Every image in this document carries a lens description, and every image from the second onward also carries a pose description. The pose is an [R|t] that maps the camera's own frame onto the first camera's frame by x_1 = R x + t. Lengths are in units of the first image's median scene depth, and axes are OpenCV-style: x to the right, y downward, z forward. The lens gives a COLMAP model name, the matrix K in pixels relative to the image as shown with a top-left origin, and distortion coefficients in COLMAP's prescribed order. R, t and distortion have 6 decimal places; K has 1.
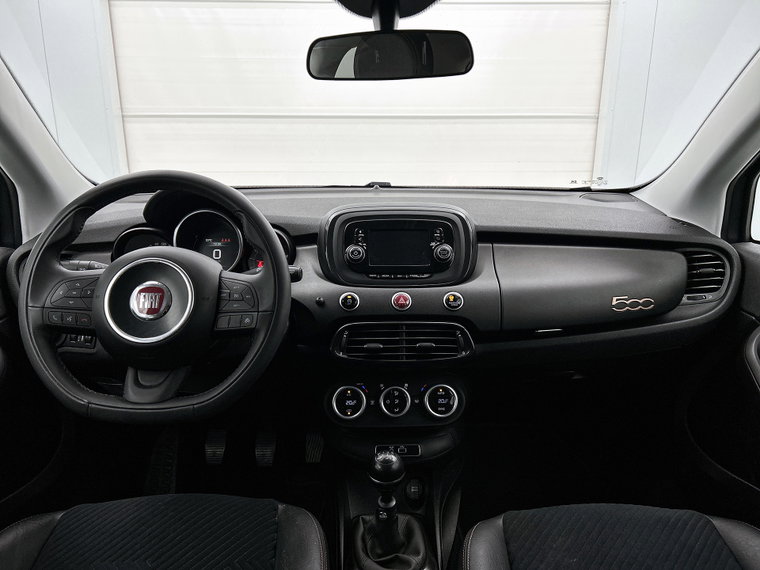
lens RADIAL K [[571.0, 0, 380.0], [0, 571.0, 285.0], [0, 0, 1]] dist [0.003928, -0.000060]
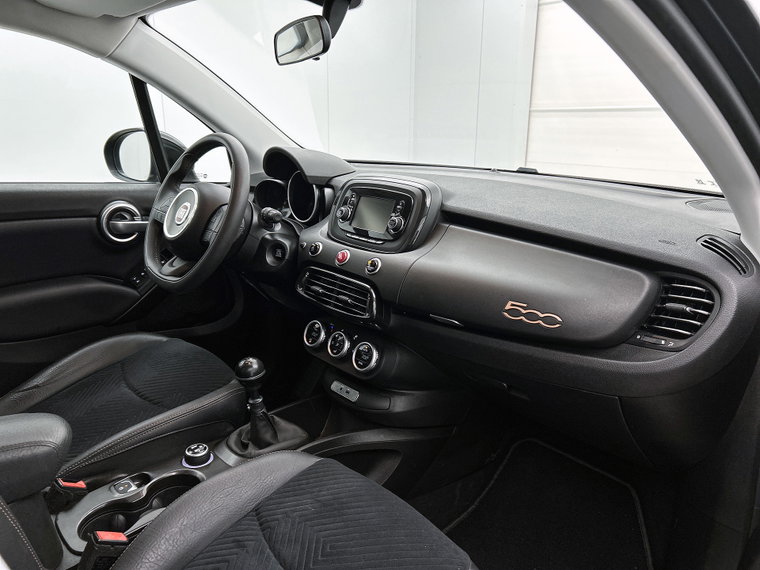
lens RADIAL K [[571.0, 0, 380.0], [0, 571.0, 285.0], [0, 0, 1]] dist [0.003928, -0.000060]
pose [[0.667176, 0.221582, -0.711181, 0.869690], [-0.217014, 0.971136, 0.098990, -0.044335], [0.712588, 0.088293, 0.696005, 0.253271]]
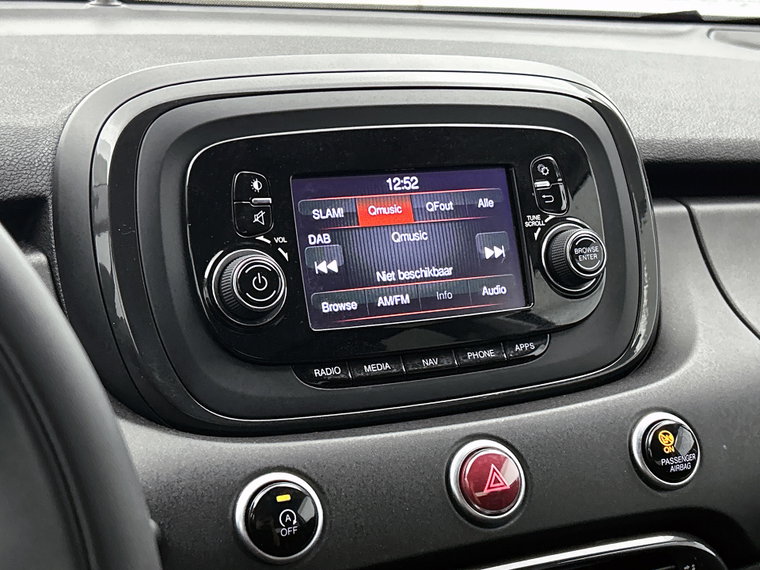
lens RADIAL K [[1201.6, 0, 380.0], [0, 1201.6, 285.0], [0, 0, 1]] dist [-0.000412, -0.011563]
pose [[0.911981, -0.079413, 0.402474, -0.186411], [0.060873, 0.996420, 0.058671, -0.079161], [-0.405692, -0.029007, 0.913549, 0.544696]]
